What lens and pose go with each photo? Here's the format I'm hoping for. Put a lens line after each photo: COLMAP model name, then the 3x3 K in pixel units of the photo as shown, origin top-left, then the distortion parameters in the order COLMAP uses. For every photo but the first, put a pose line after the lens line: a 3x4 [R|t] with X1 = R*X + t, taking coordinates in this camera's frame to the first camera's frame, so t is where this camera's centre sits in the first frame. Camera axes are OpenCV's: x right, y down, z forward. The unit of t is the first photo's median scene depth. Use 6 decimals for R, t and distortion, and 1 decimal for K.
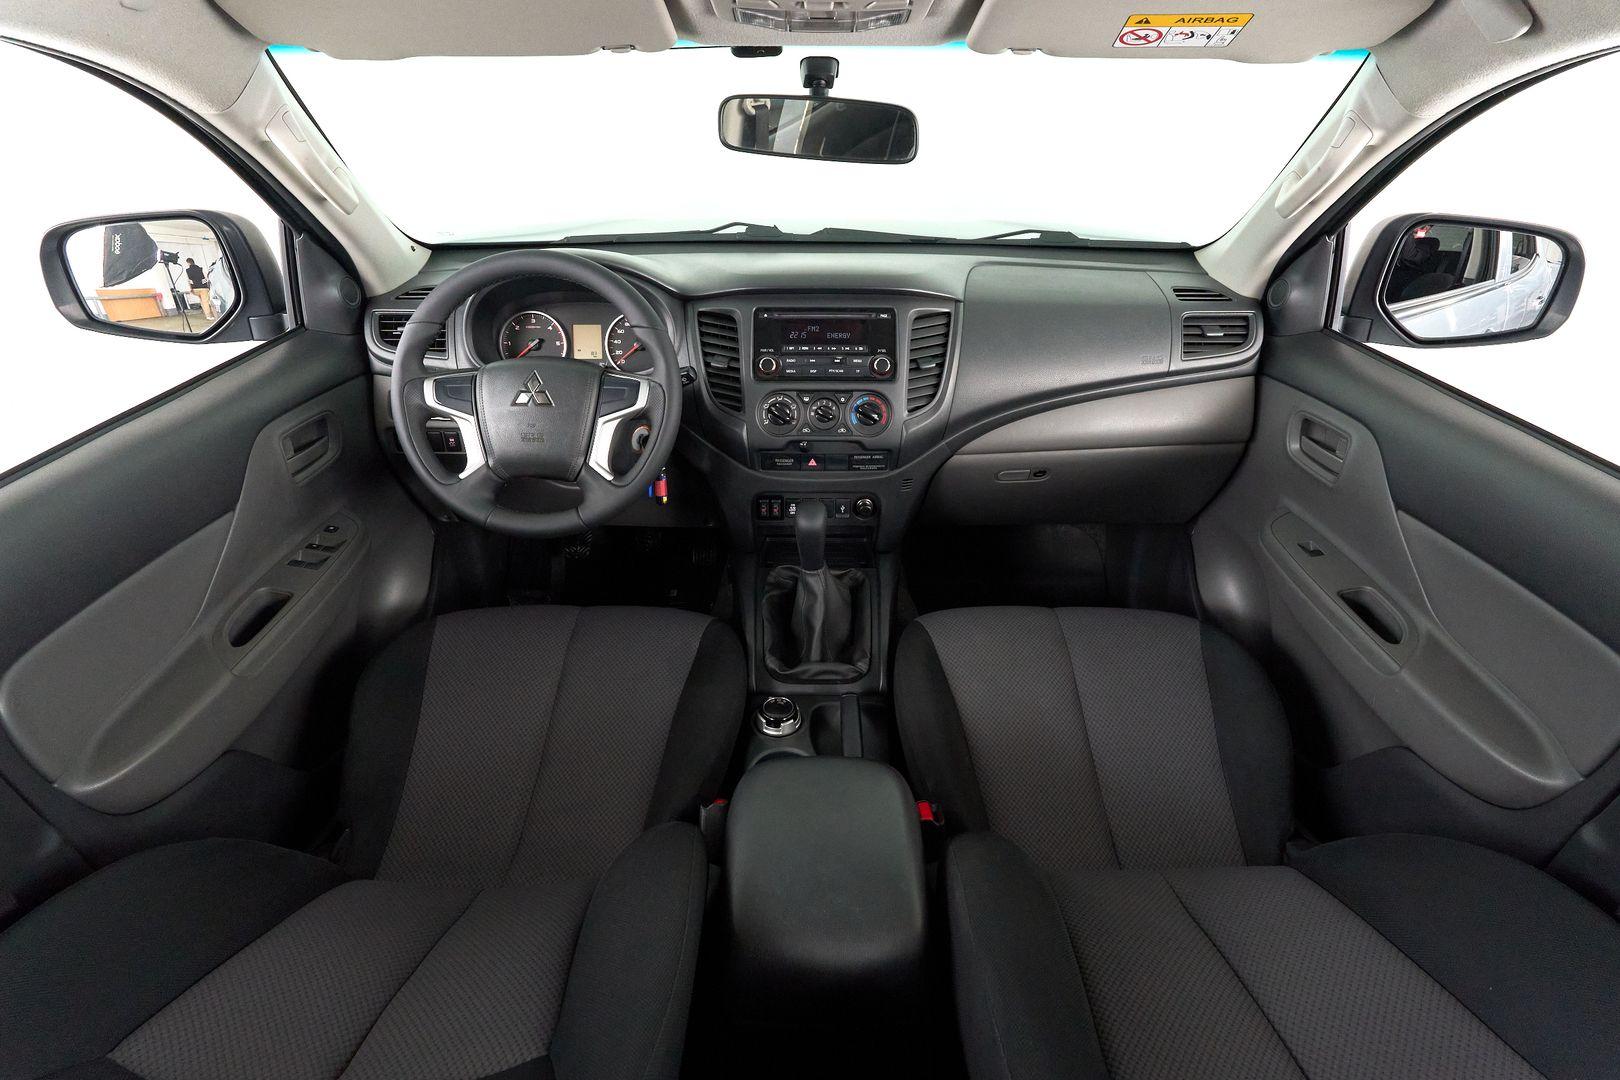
lens RADIAL K [[892.9, 0, 801.8], [0, 892.9, 540.9], [0, 0, 1]] dist [0.032776, 0.003064]
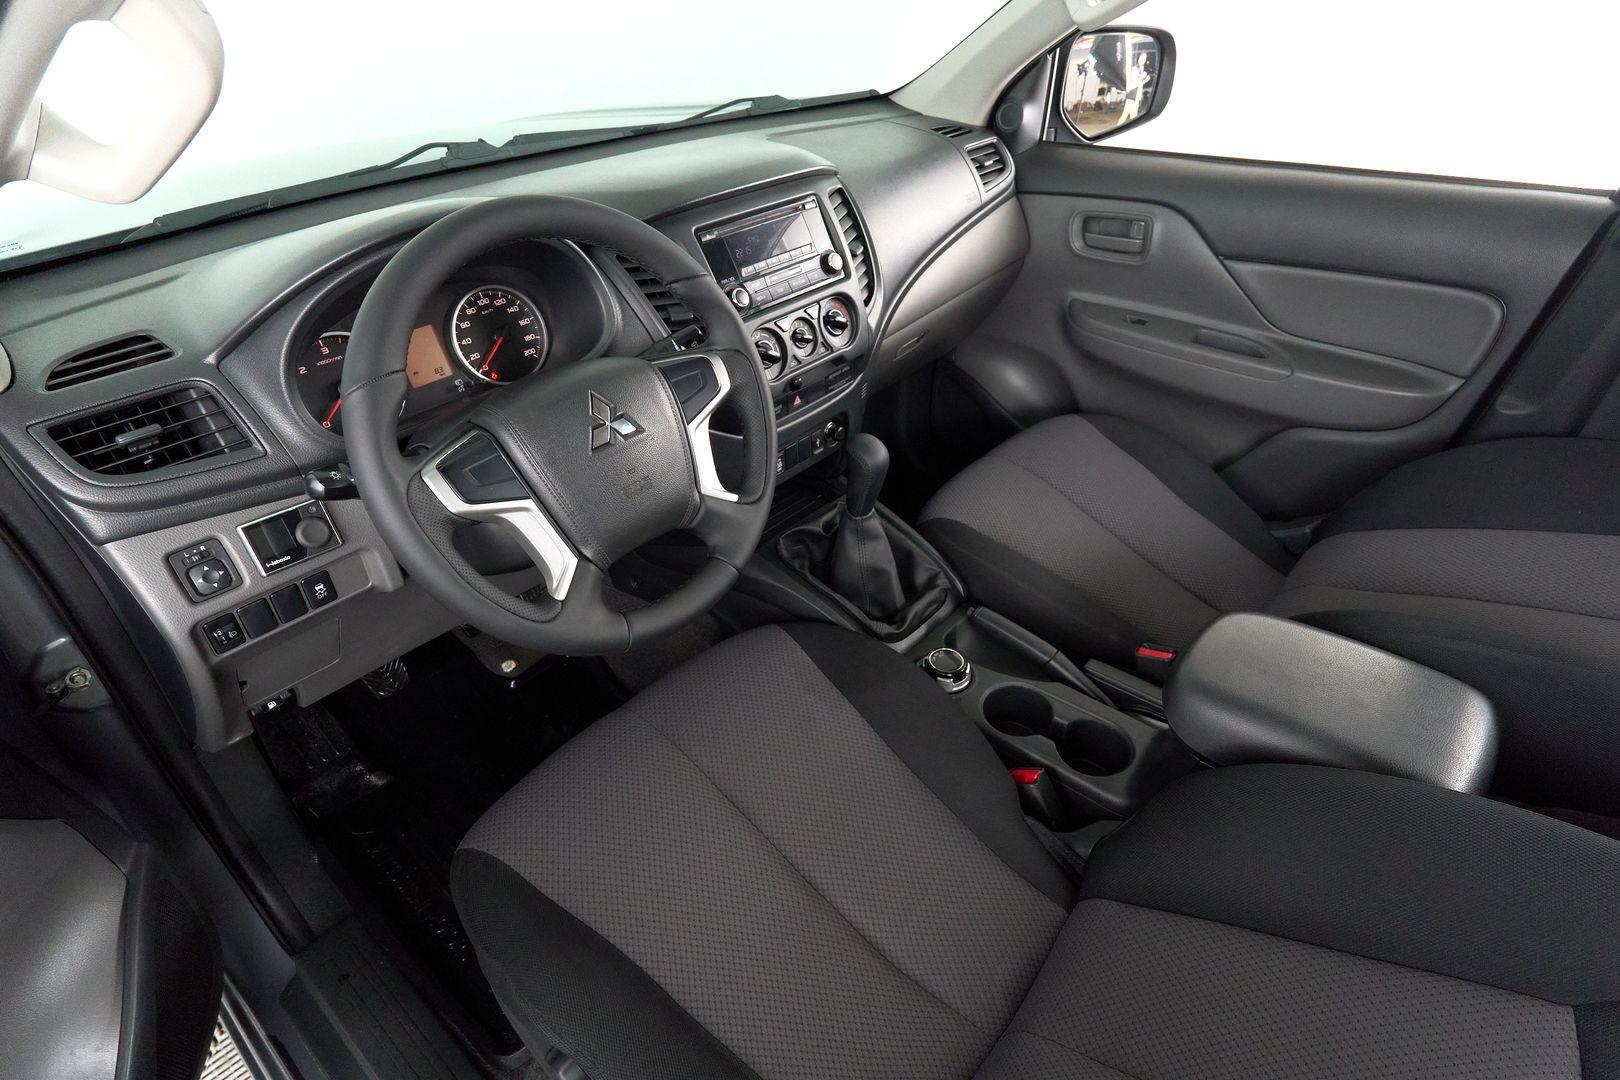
lens RADIAL K [[892.9, 0, 810.2], [0, 892.9, 535.1], [0, 0, 1]] dist [0.032776, 0.003064]
pose [[0.655041, -0.435129, 0.617725, -0.532086], [0.383841, 0.895820, 0.223992, -0.152459], [-0.650836, 0.090384, 0.753819, 0.366709]]
